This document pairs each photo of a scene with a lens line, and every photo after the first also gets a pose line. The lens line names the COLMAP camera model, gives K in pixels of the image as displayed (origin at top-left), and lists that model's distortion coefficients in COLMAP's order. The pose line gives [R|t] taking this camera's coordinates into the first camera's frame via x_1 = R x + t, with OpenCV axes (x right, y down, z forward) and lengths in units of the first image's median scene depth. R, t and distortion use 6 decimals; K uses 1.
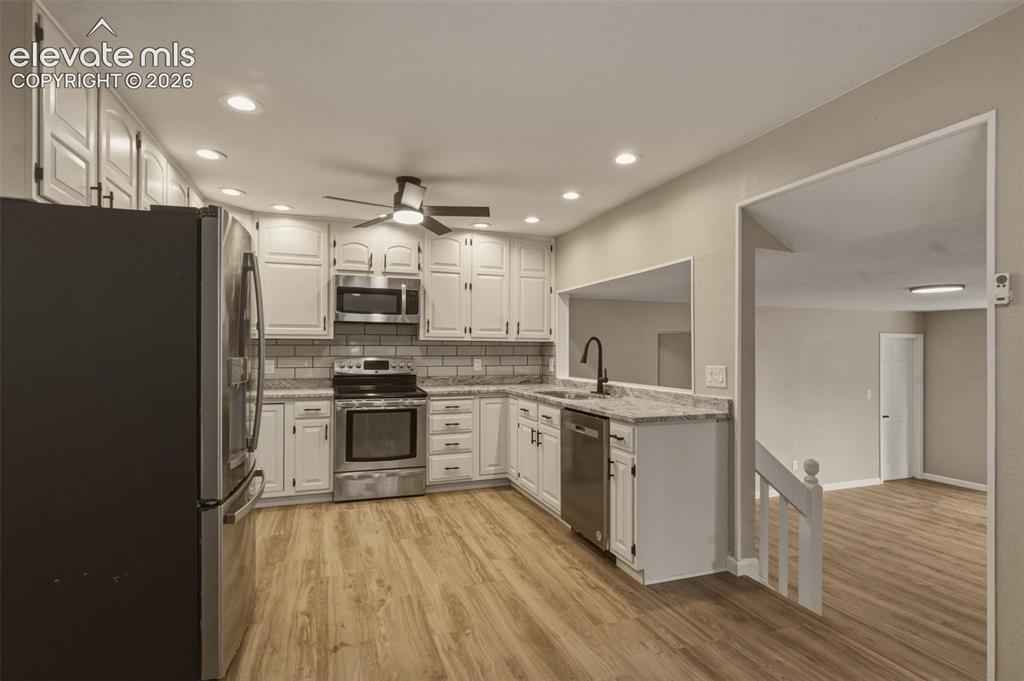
lens RADIAL K [[514.1, 0, 502.1], [0, 514.1, 347.7], [0, 0, 1]] dist [0.001139, -0.000178]
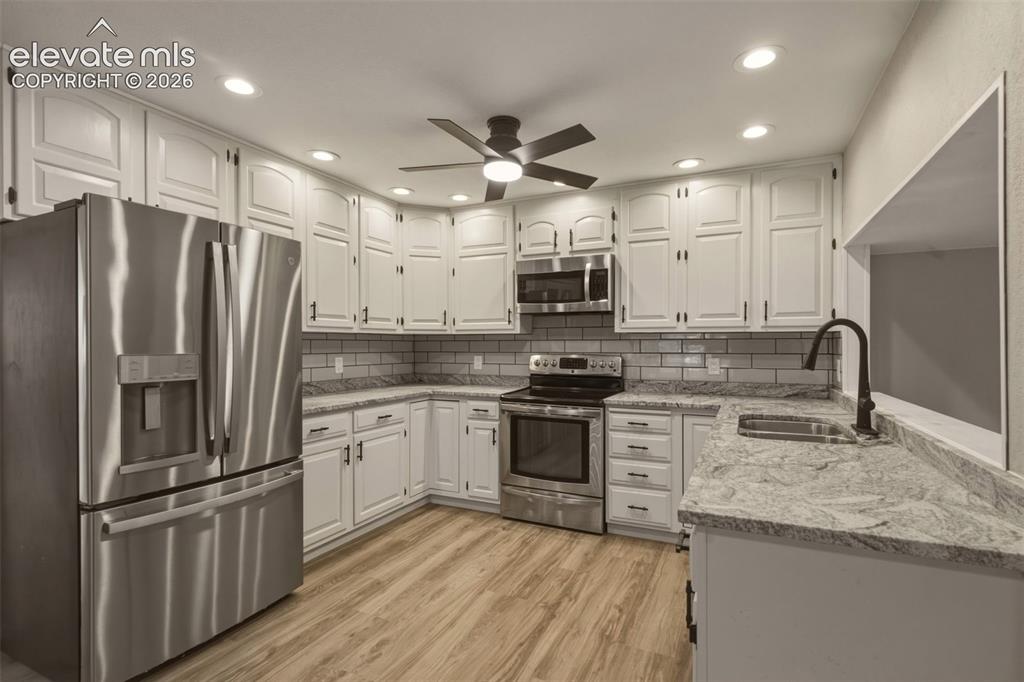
lens RADIAL K [[491.1, 0, 509.6], [0, 491.1, 346.2], [0, 0, 1]] dist [0.002539, -0.000139]
pose [[0.709977, -0.001400, -0.704223, 0.262897], [0.005193, 0.999981, 0.003247, 0.002577], [0.704206, -0.005963, 0.709971, 0.379387]]
